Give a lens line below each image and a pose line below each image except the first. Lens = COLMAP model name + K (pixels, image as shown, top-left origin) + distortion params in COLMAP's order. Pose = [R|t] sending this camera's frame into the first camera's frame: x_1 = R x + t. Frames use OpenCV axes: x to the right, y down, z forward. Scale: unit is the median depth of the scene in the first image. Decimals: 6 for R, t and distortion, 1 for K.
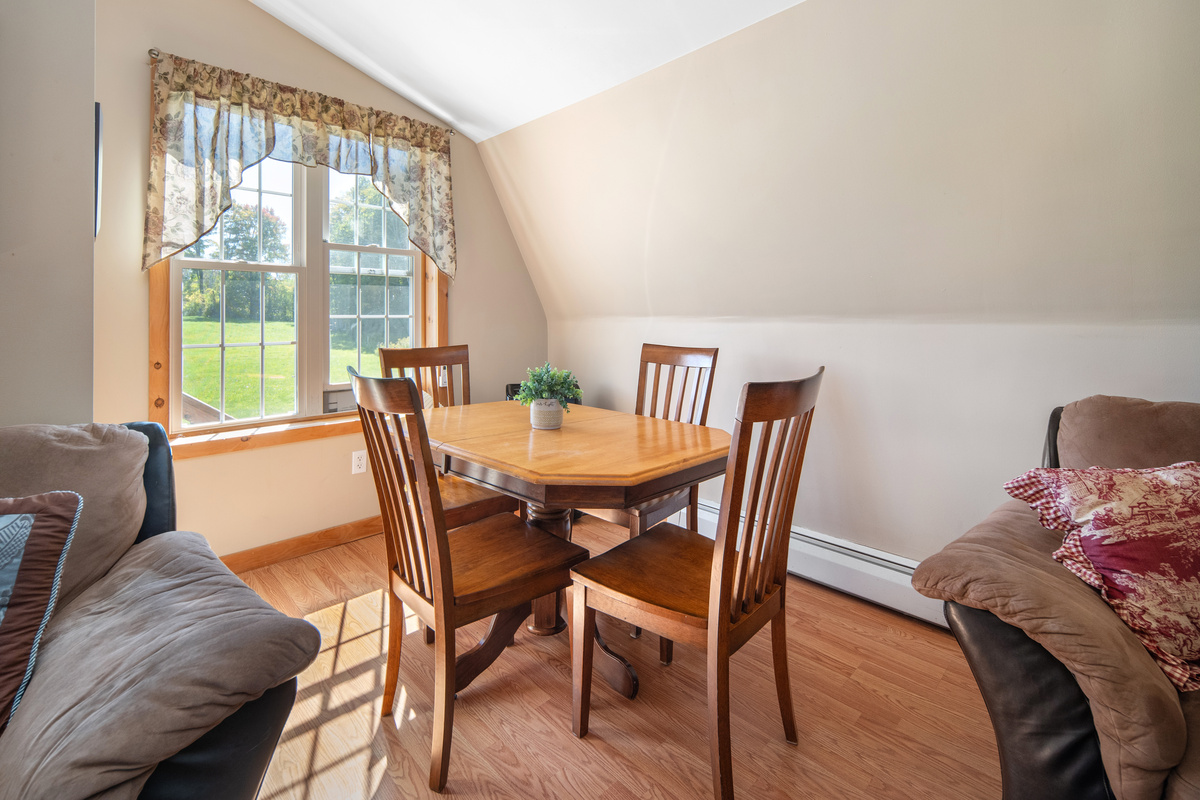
lens RADIAL K [[526.2, 0, 599.2], [0, 526.2, 330.6], [0, 0, 1]] dist [0.002185, 0.000267]
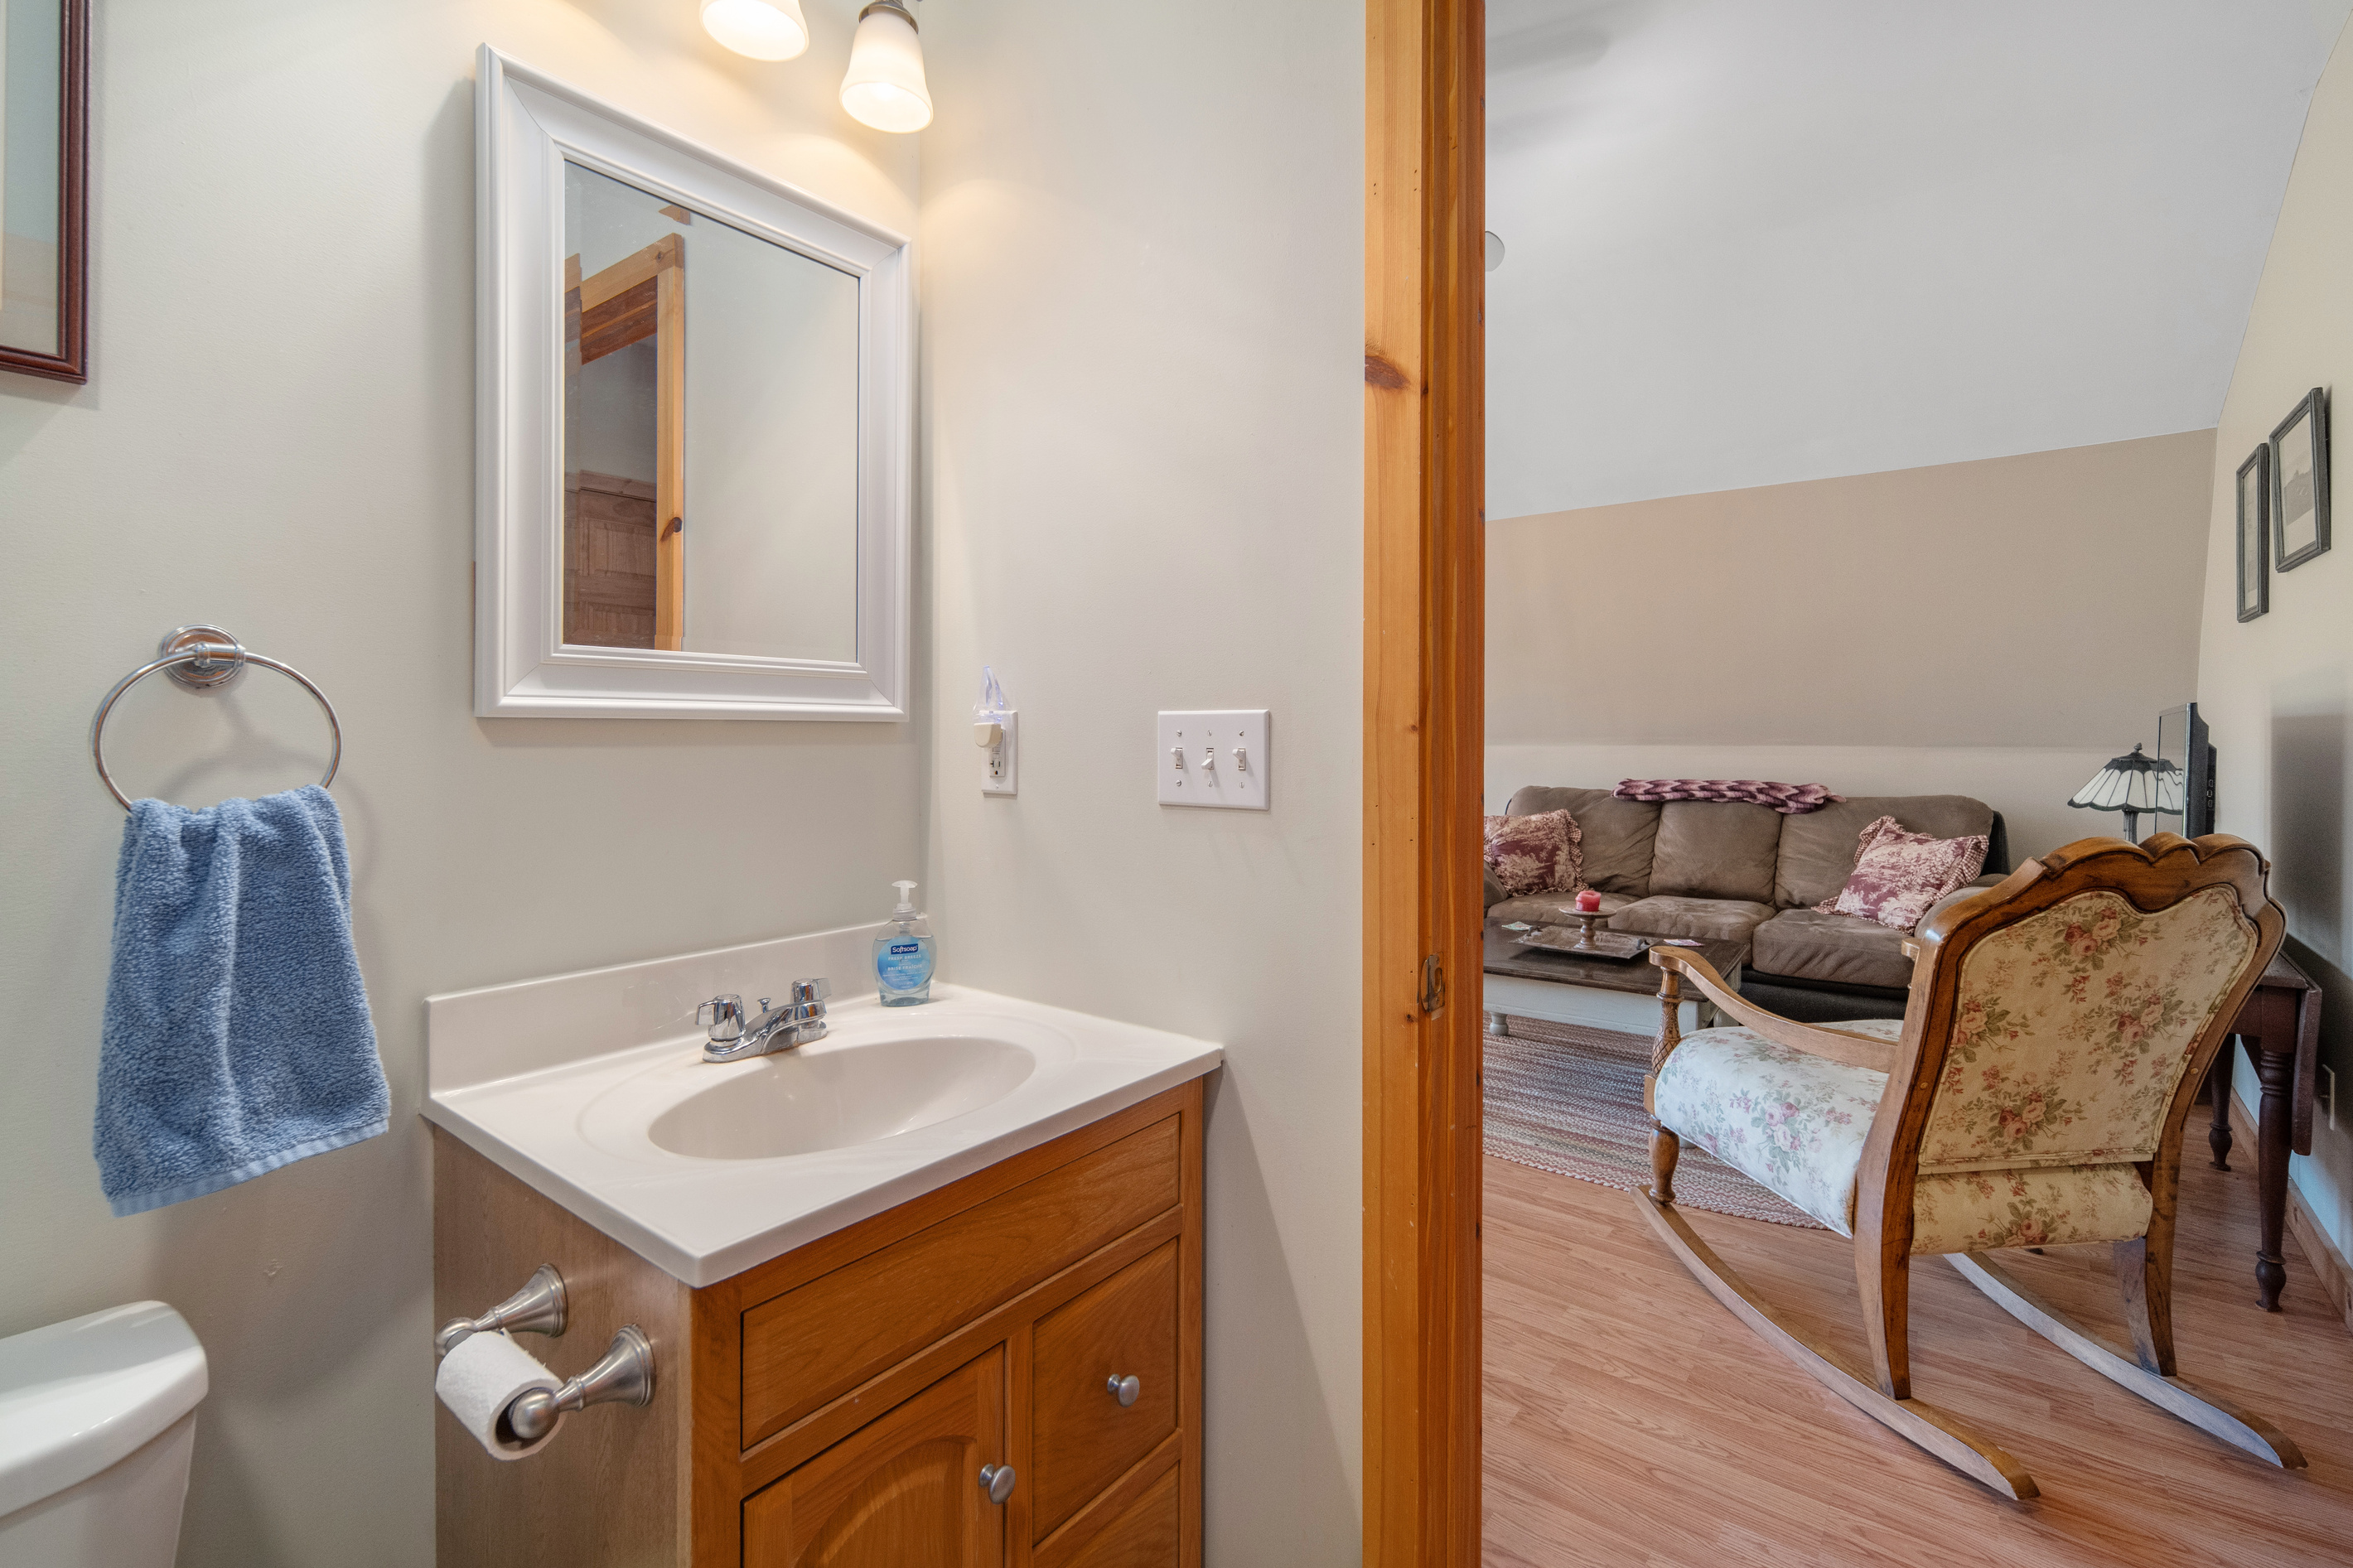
lens RADIAL K [[1058.8, 0, 1149.0], [0, 1058.8, 734.7], [0, 0, 1]] dist [0.000662, 0.000324]
pose [[0.993999, 0.002810, 0.109353, -0.434864], [0.000329, 0.999589, -0.028681, 0.030691], [-0.109388, 0.028545, 0.993589, -1.462008]]
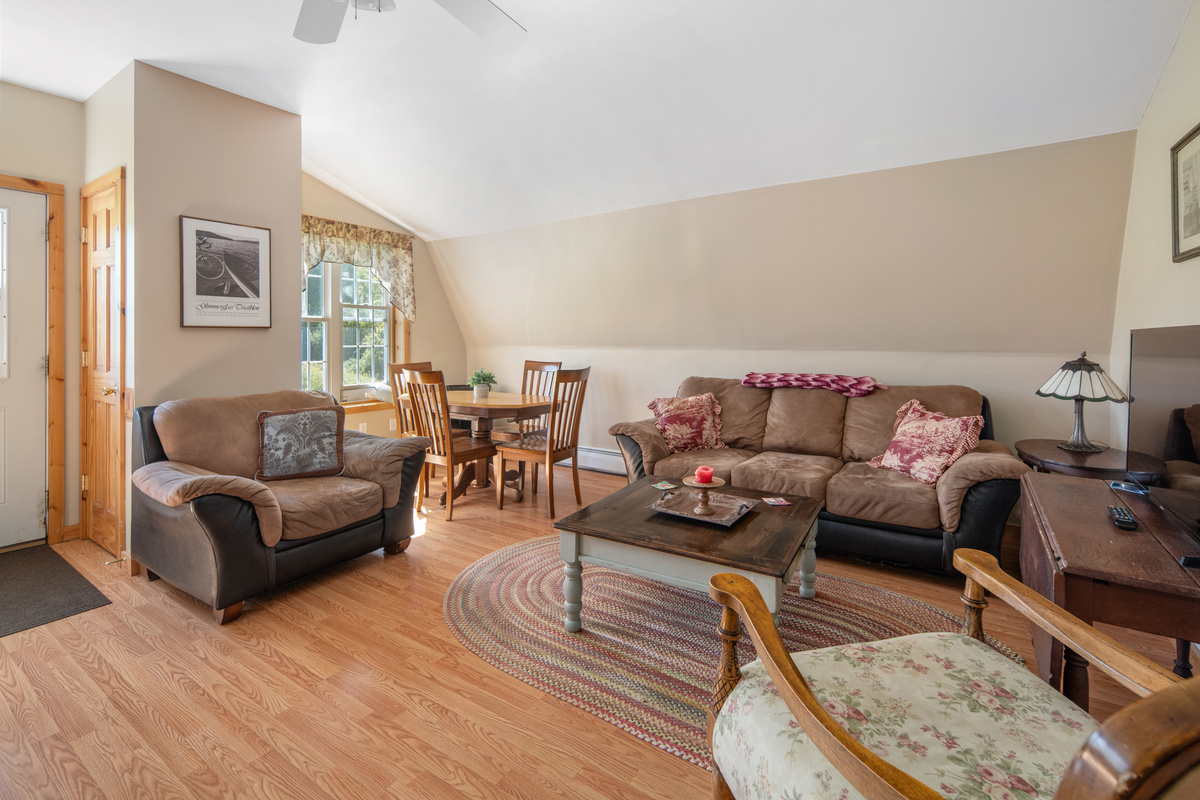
lens RADIAL K [[535.4, 0, 594.7], [0, 535.4, 338.2], [0, 0, 1]] dist [0.001546, -0.000215]
pose [[0.979137, 0.002679, 0.203183, -0.068127], [0.003514, 0.999540, -0.030114, 0.002914], [-0.203171, 0.030199, 0.978678, -0.988111]]
